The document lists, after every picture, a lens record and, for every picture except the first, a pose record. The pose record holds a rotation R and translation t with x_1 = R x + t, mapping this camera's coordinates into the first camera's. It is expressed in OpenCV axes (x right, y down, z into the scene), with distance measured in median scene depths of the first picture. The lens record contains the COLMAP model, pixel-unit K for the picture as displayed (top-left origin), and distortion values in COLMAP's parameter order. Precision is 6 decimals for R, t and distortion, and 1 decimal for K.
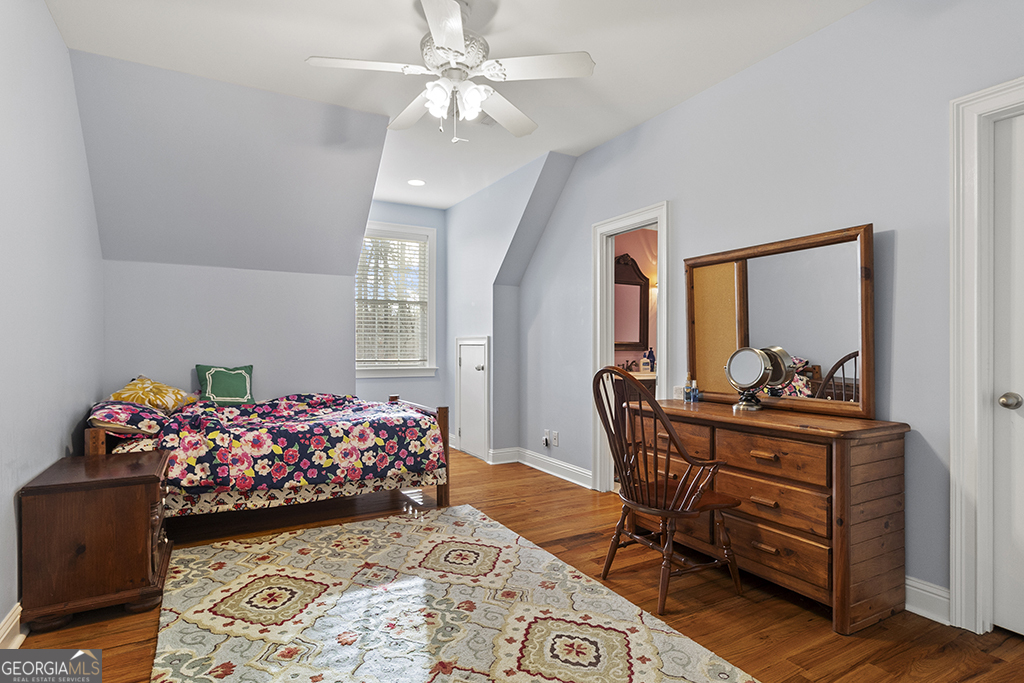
lens RADIAL K [[529.7, 0, 510.6], [0, 529.7, 346.0], [0, 0, 1]] dist [0.005978, -0.001731]
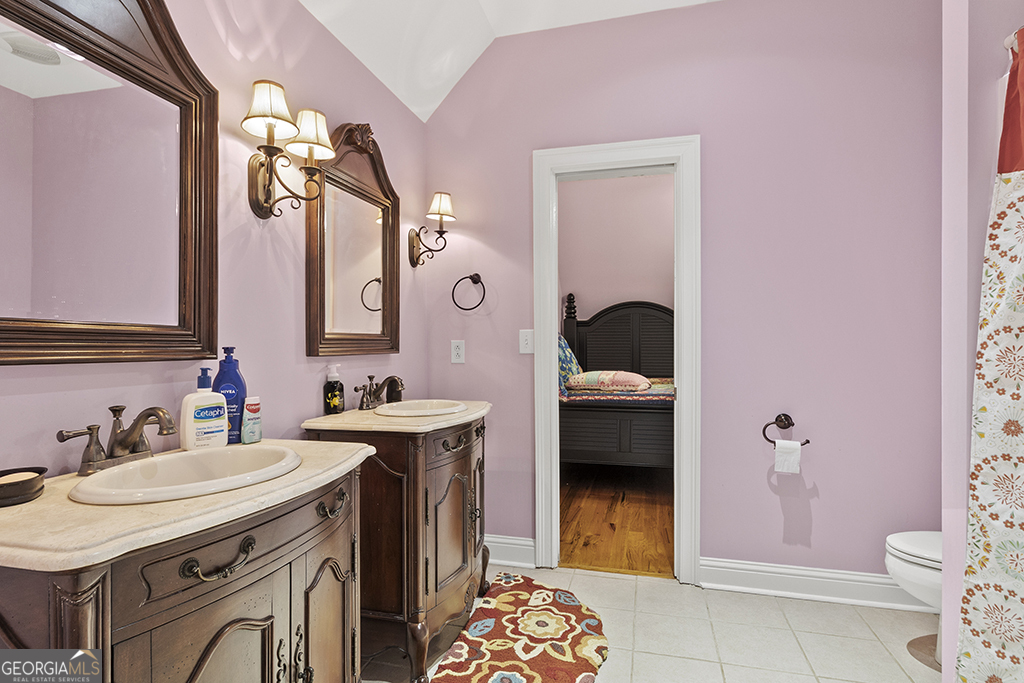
lens RADIAL K [[529.7, 0, 510.1], [0, 529.7, 340.3], [0, 0, 1]] dist [0.005978, -0.001731]
pose [[0.694057, 0.002560, 0.719915, 0.172617], [-0.006143, 0.999978, 0.002367, -0.002060], [-0.719893, -0.006065, 0.694058, 0.719778]]
